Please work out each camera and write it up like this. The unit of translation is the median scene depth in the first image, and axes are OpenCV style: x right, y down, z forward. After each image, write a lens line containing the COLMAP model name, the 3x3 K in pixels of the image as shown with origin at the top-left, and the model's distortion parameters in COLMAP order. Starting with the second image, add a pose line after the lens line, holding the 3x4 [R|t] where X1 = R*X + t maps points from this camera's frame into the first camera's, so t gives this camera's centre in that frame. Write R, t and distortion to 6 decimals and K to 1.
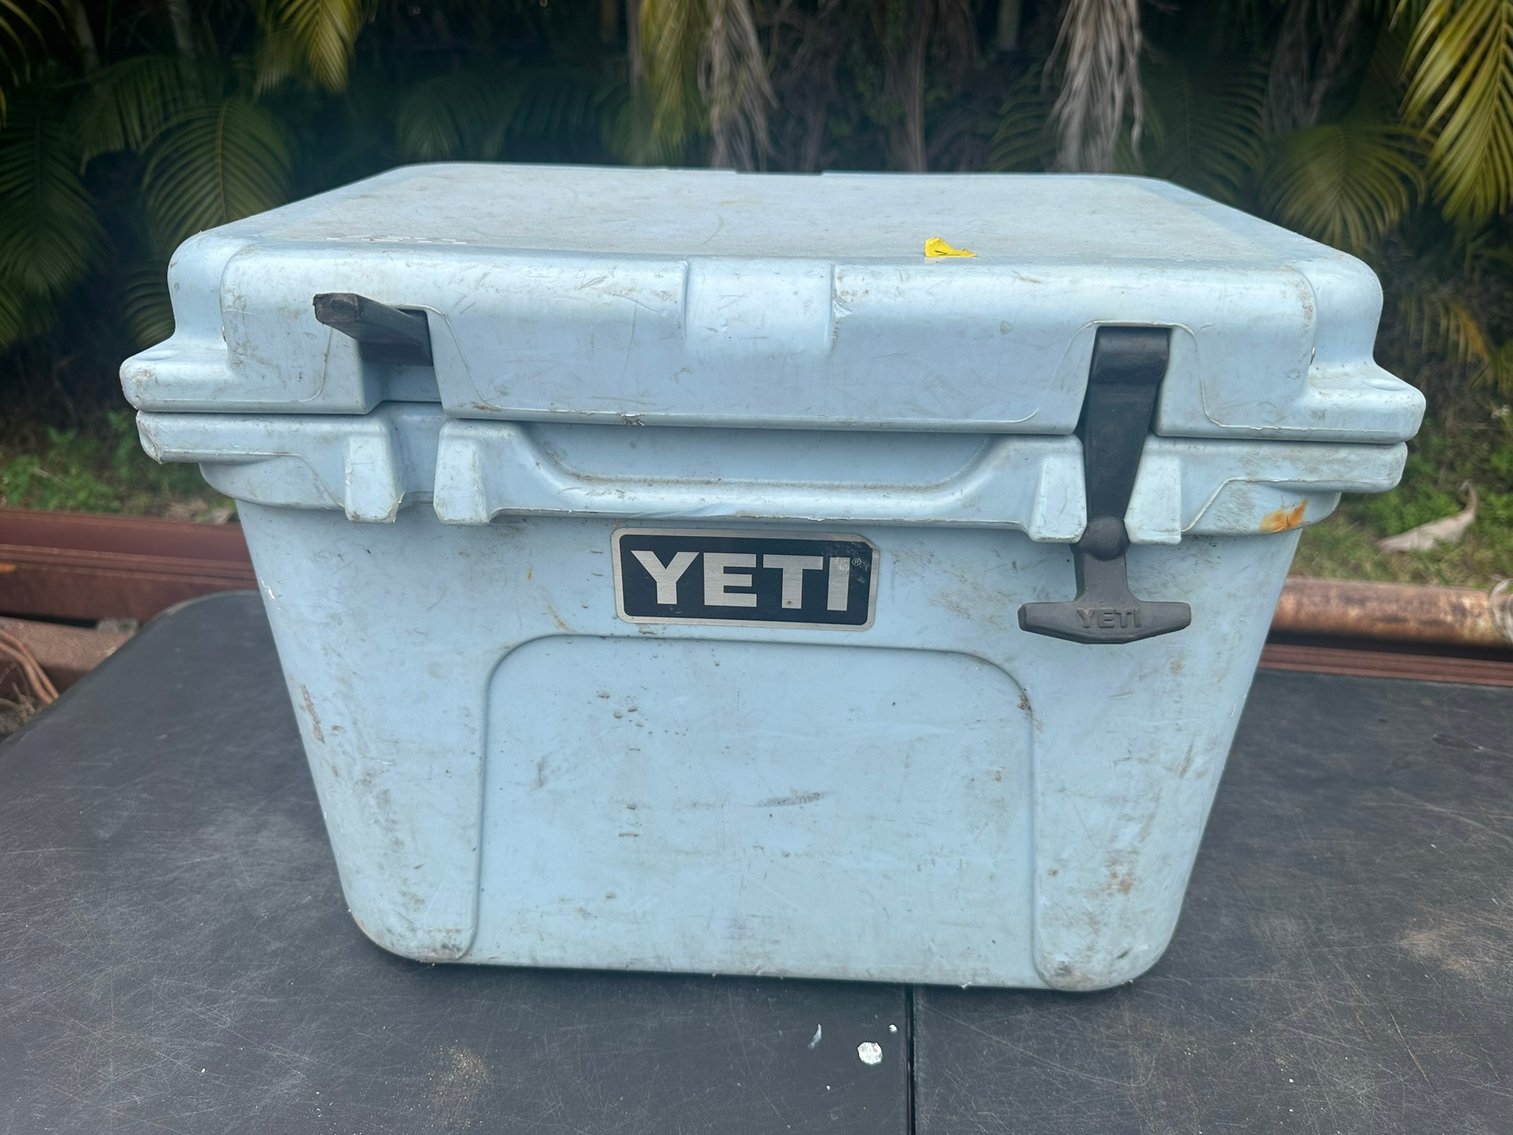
lens RADIAL K [[1063.7, 0, 755.1], [0, 1063.7, 565.1], [0, 0, 1]] dist [-0.024334, -0.005890]
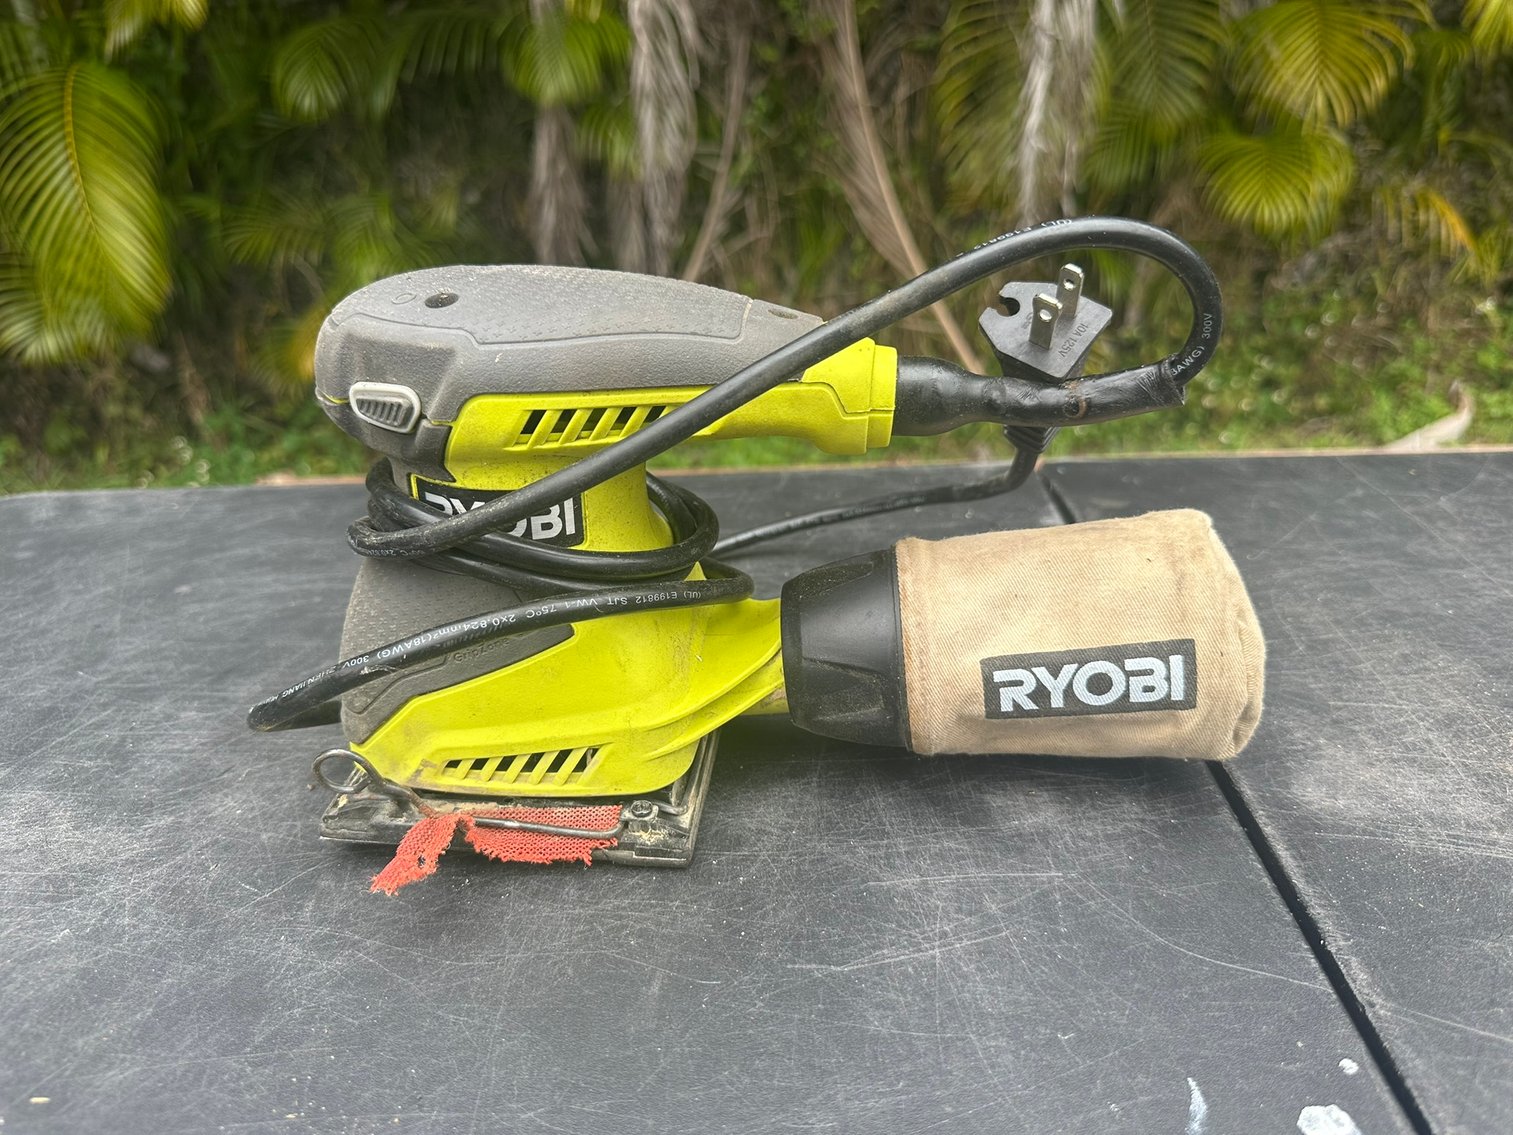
lens RADIAL K [[1063.7, 0, 758.3], [0, 1063.7, 570.2], [0, 0, 1]] dist [-0.024334, -0.005890]
pose [[0.994193, -0.090454, 0.058290, -0.021331], [0.090580, 0.995889, 0.000489, 0.033383], [-0.058094, 0.004794, 0.998300, 0.093312]]
